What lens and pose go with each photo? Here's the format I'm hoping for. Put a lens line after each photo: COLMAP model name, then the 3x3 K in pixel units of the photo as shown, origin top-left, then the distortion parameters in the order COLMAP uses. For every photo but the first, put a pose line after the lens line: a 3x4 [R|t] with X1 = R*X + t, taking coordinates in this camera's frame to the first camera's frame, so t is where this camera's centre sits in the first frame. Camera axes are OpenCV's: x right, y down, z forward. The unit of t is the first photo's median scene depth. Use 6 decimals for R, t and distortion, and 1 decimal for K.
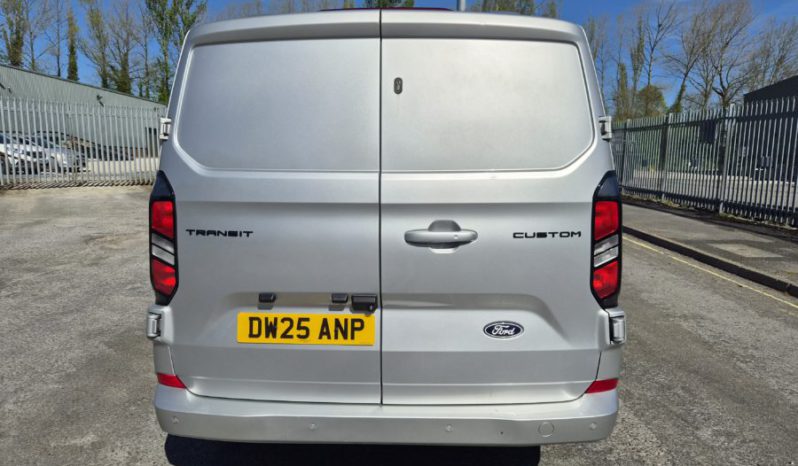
lens RADIAL K [[528.3, 0, 397.3], [0, 528.3, 242.0], [0, 0, 1]] dist [0.059268, -0.040413]
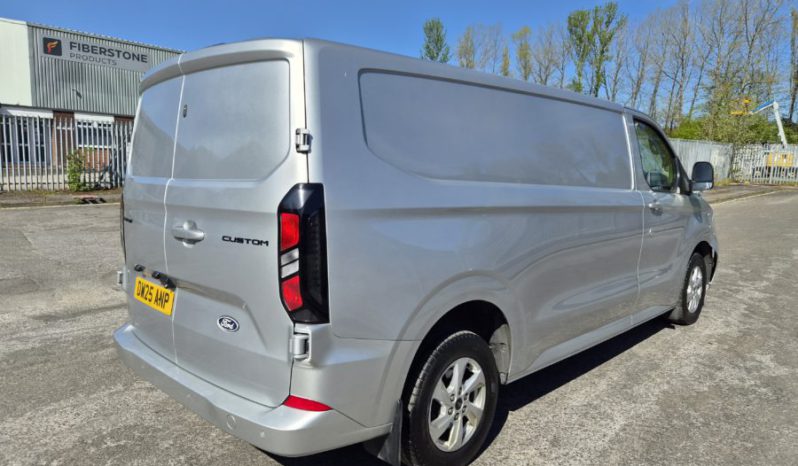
lens RADIAL K [[528.3, 0, 397.3], [0, 528.3, 242.0], [0, 0, 1]] dist [0.059268, -0.040413]
pose [[0.740419, 0.093244, -0.665646, 1.186834], [-0.112438, 0.993559, 0.014109, -0.059038], [0.662674, 0.064397, 0.746134, 0.394650]]
